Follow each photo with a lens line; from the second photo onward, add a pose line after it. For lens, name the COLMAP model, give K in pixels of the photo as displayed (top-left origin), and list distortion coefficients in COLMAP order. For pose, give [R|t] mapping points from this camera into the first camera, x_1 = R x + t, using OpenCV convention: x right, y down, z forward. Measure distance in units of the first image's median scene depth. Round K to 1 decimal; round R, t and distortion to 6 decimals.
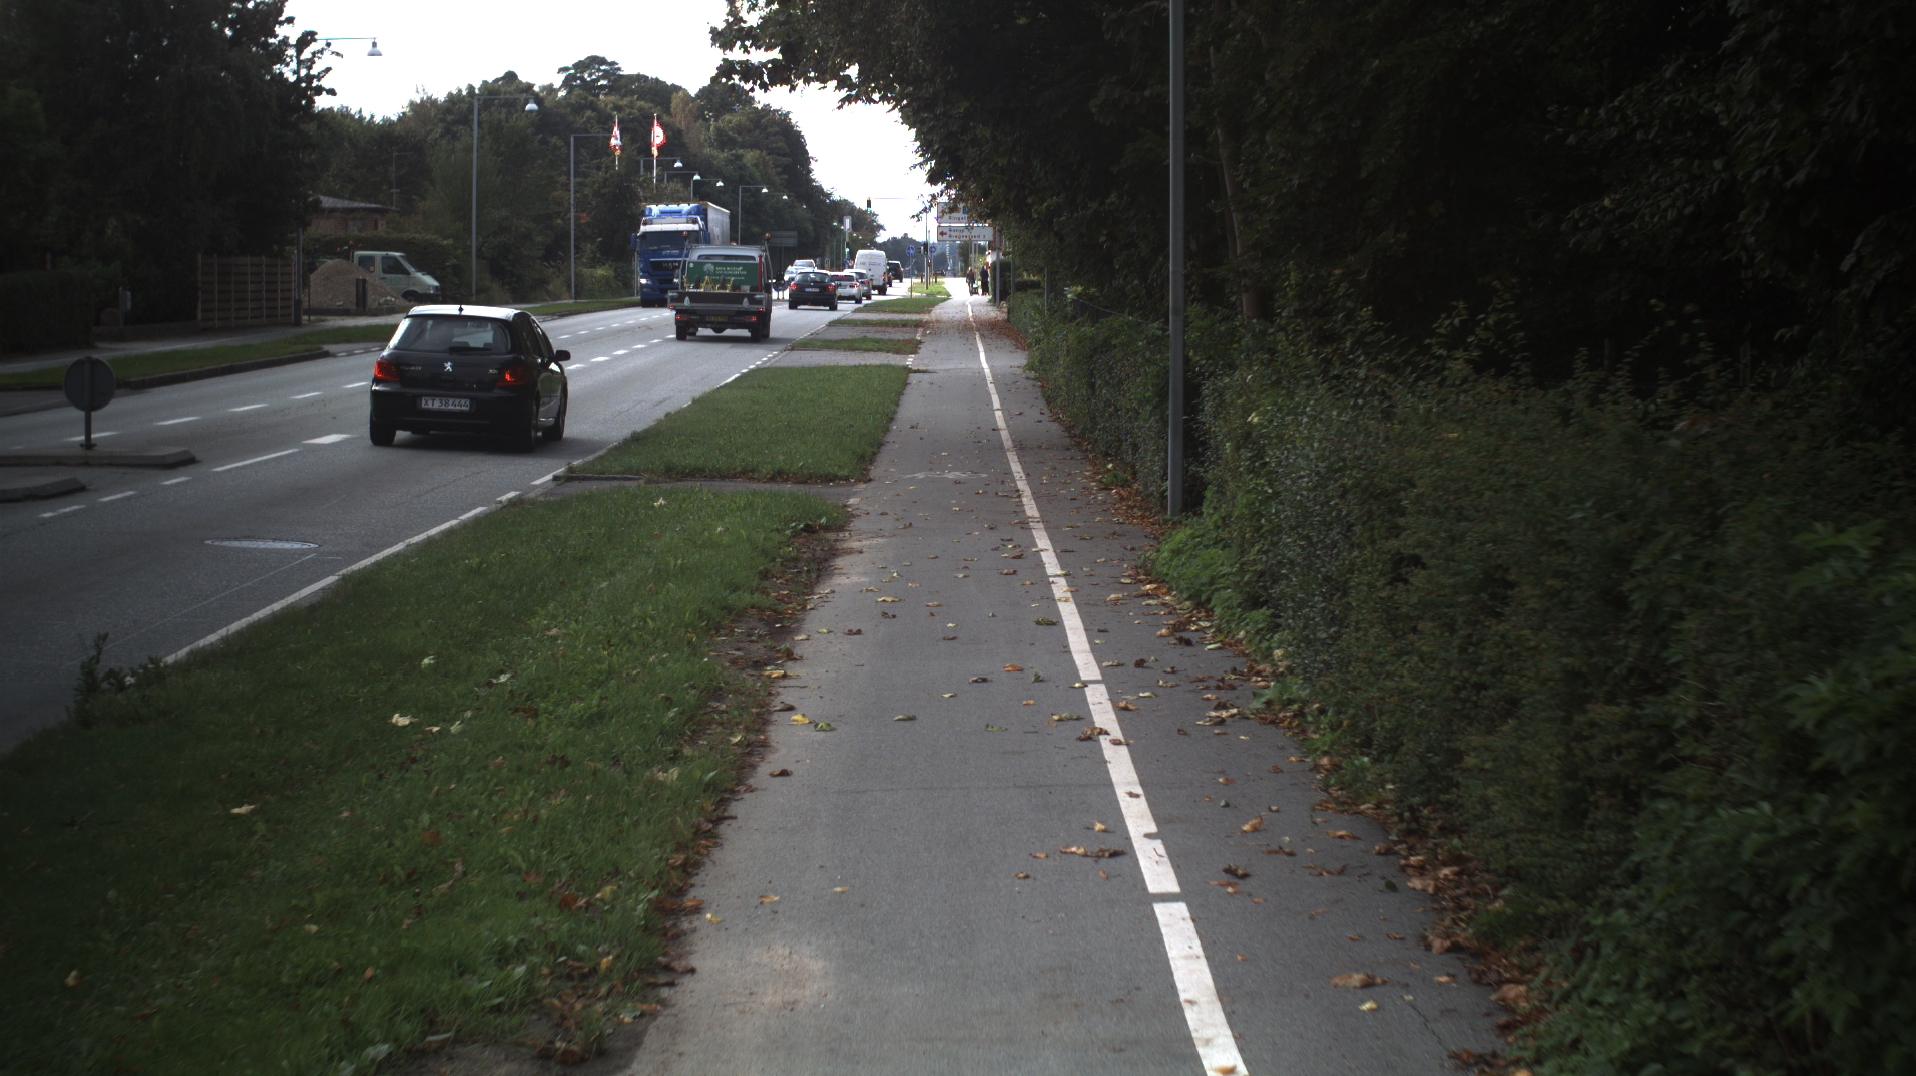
lens RADIAL K [[14020.0, 0, 959.5], [0, 14020.0, 457.8], [0, 0, 1]] dist [-8.213120, 0.000000]
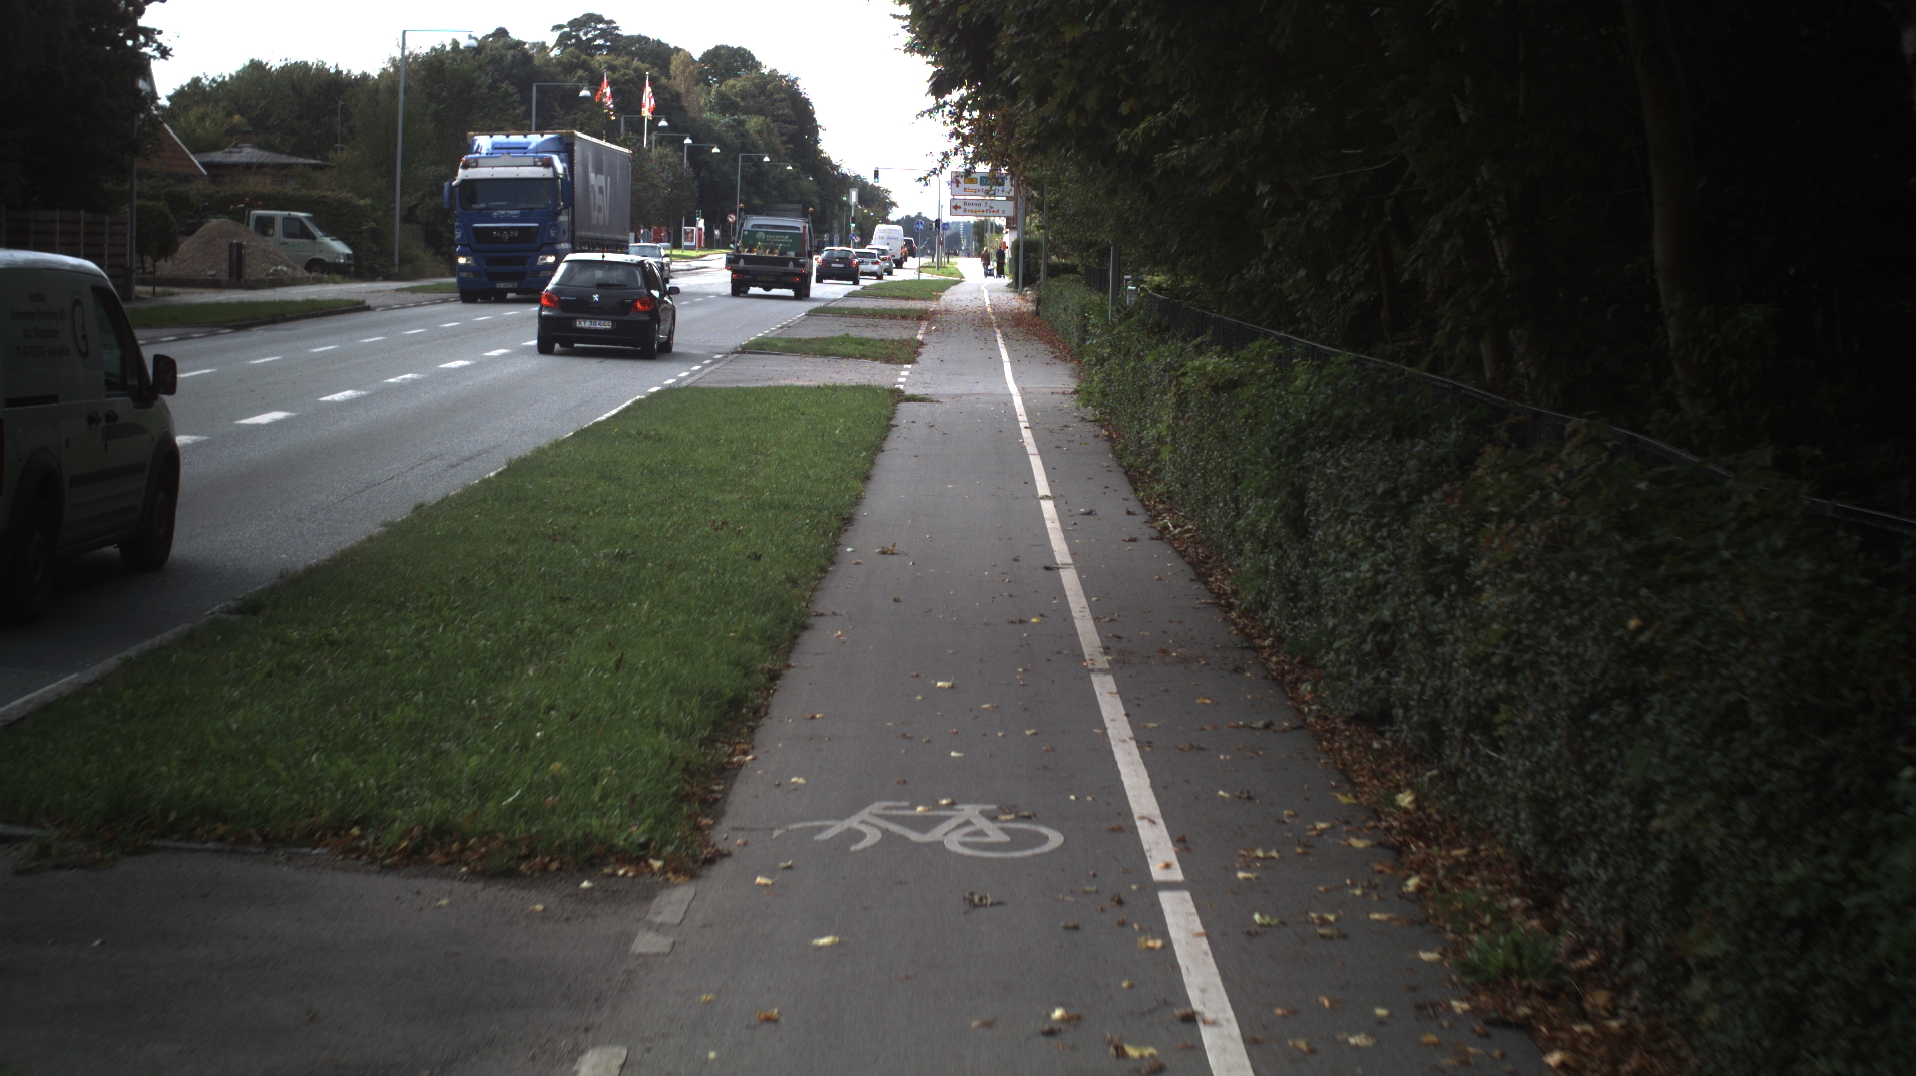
lens RADIAL K [[5966.5, 0, 965.0], [0, 5966.5, 535.0], [0, 0, 1]] dist [-0.369010, 0.000000]
pose [[0.999864, 0.016442, 0.001032, -0.000581], [-0.016468, 0.999264, 0.034637, -0.008425], [-0.000461, -0.034649, 0.999399, 0.636830]]
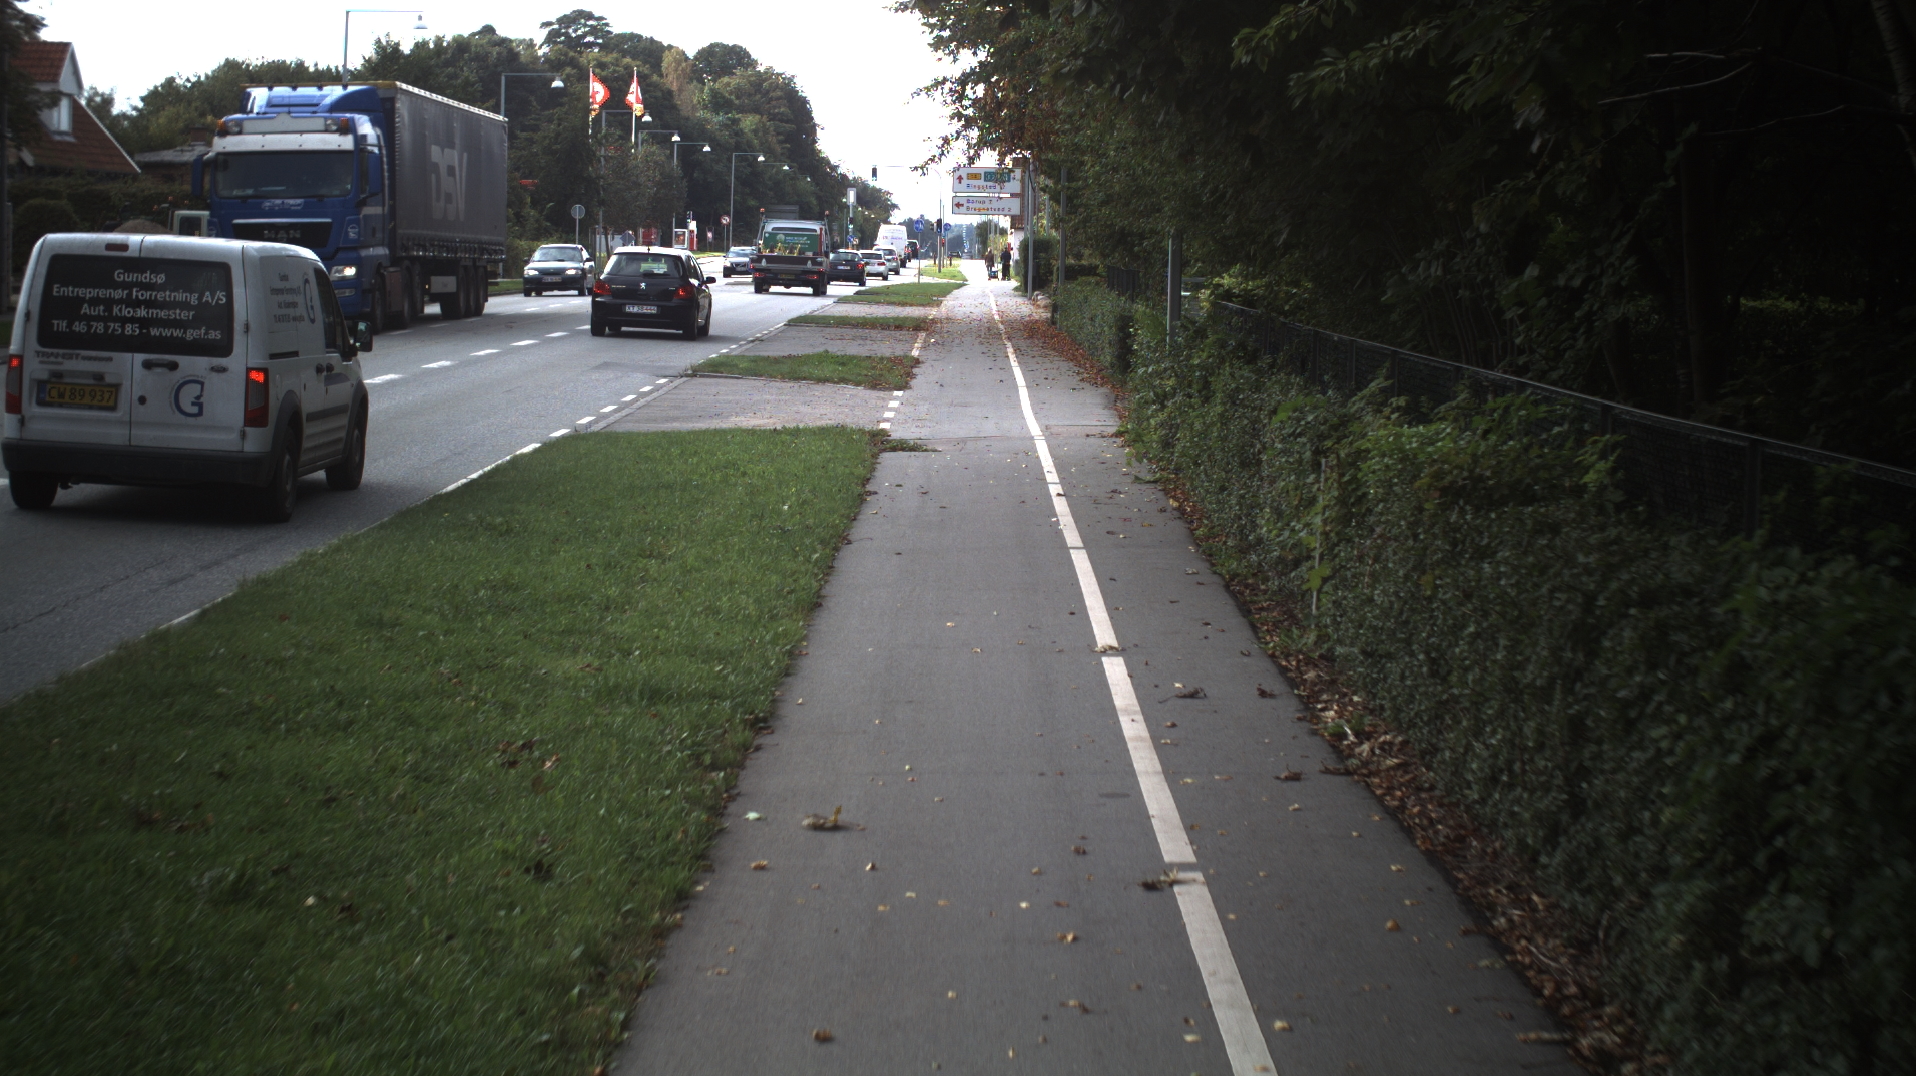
lens RADIAL K [[4899.3, 0, 957.0], [0, 4899.3, 536.1], [0, 0, 1]] dist [-0.278979, 0.000000]
pose [[0.999932, 0.011625, -0.000996, -0.000668], [-0.011570, 0.998973, 0.043811, -0.009235], [0.001505, -0.043797, 0.999039, 0.726606]]
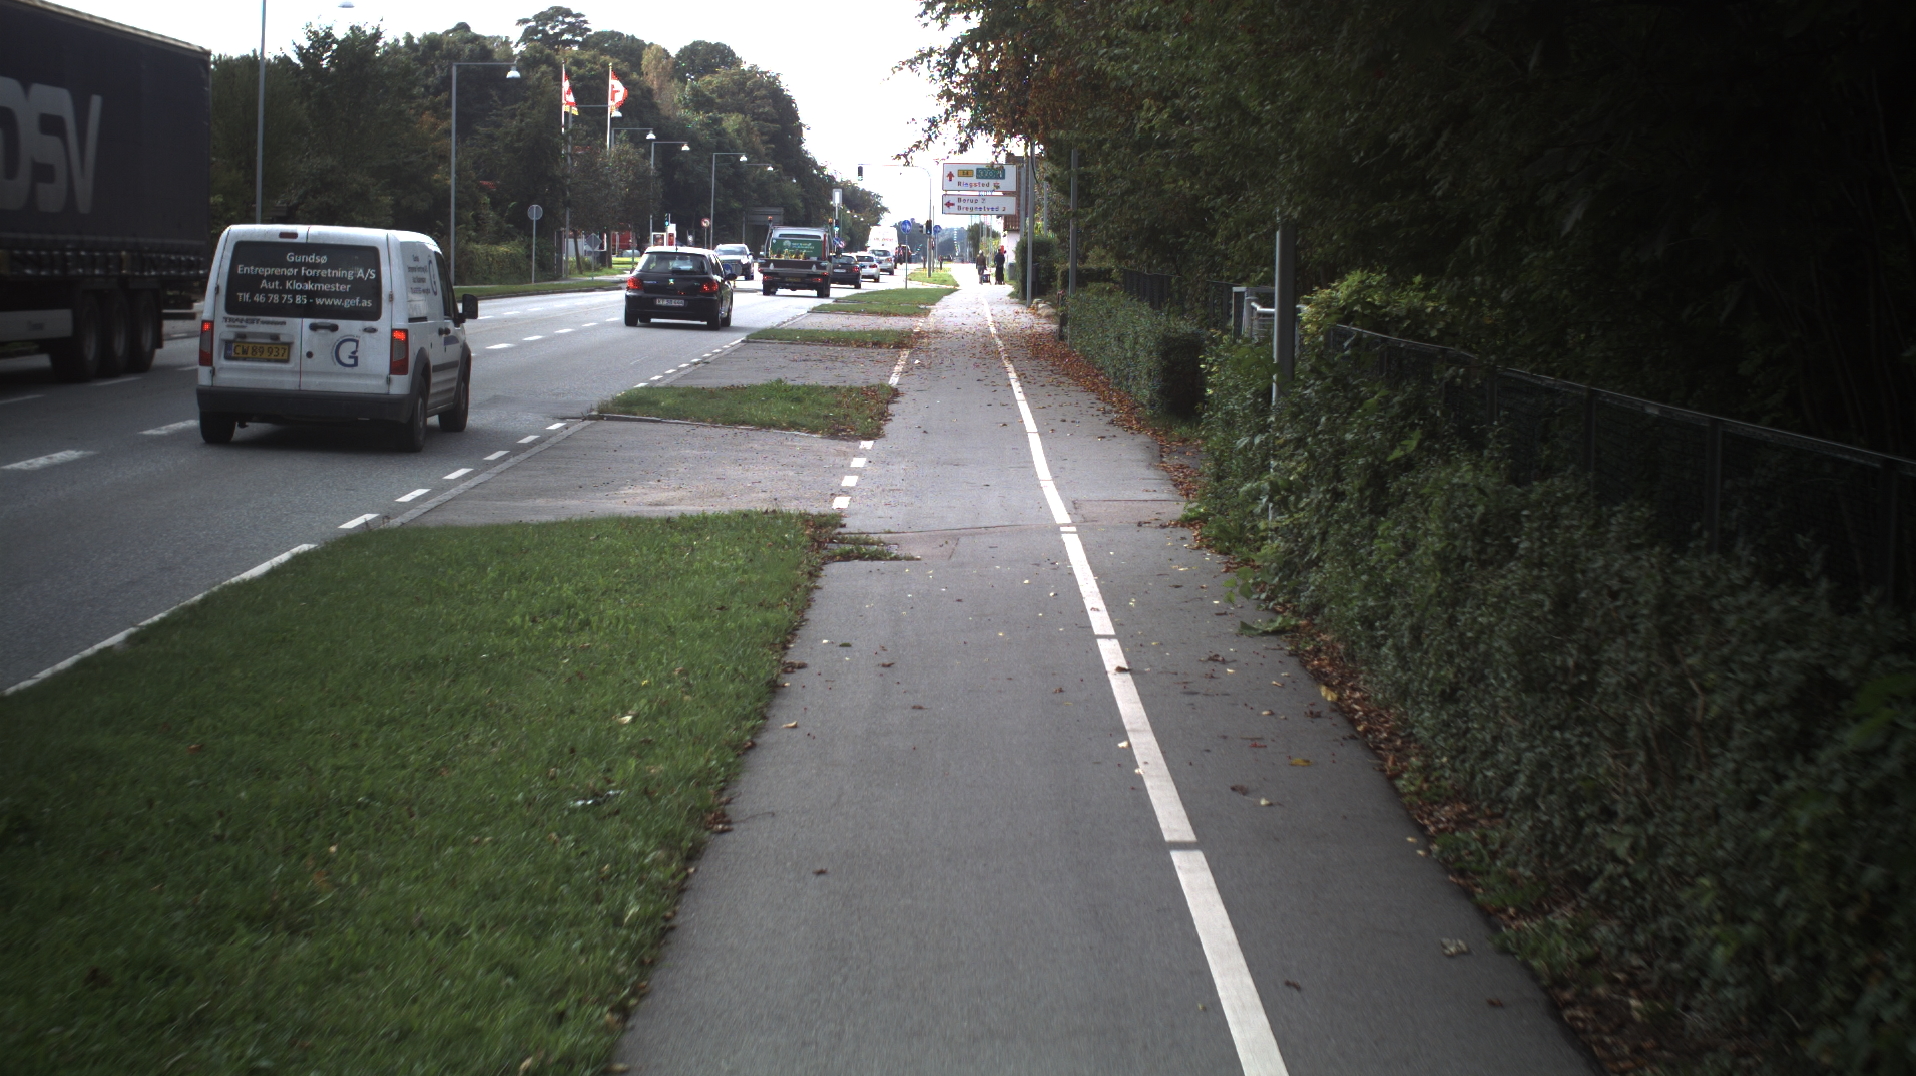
lens RADIAL K [[4155.1, 0, 959.2], [0, 4155.1, 532.5], [0, 0, 1]] dist [-0.198566, 0.000000]
pose [[0.999968, 0.007931, 0.001255, -0.000667], [-0.007985, 0.998609, 0.052125, -0.010017], [-0.000840, -0.052134, 0.998640, 0.788927]]
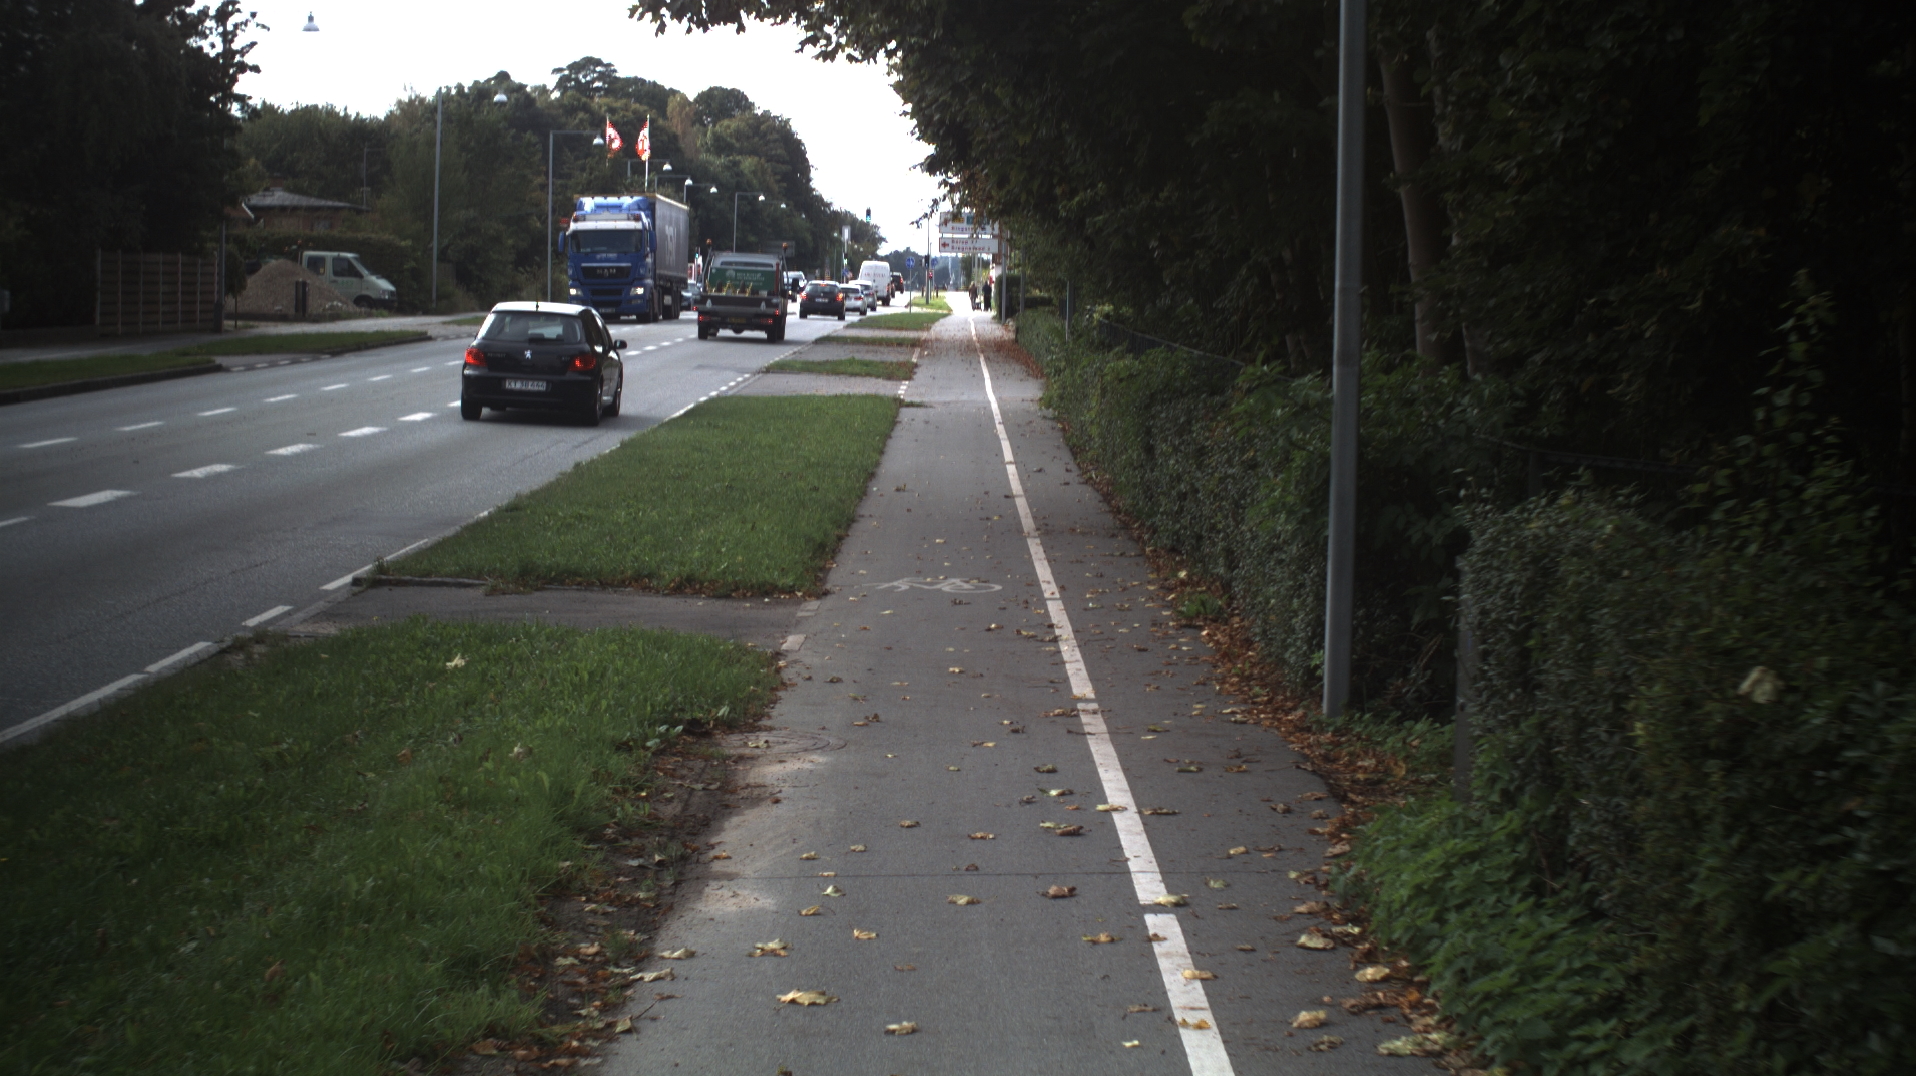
lens RADIAL K [[7623.2, 0, 951.1], [0, 7623.2, 539.4], [0, 0, 1]] dist [-0.691638, 0.000000]
pose [[0.999916, 0.012976, 0.000259, -0.000528], [-0.012979, 0.999704, 0.020585, -0.006768], [0.000008, -0.020586, 0.999788, 0.497356]]
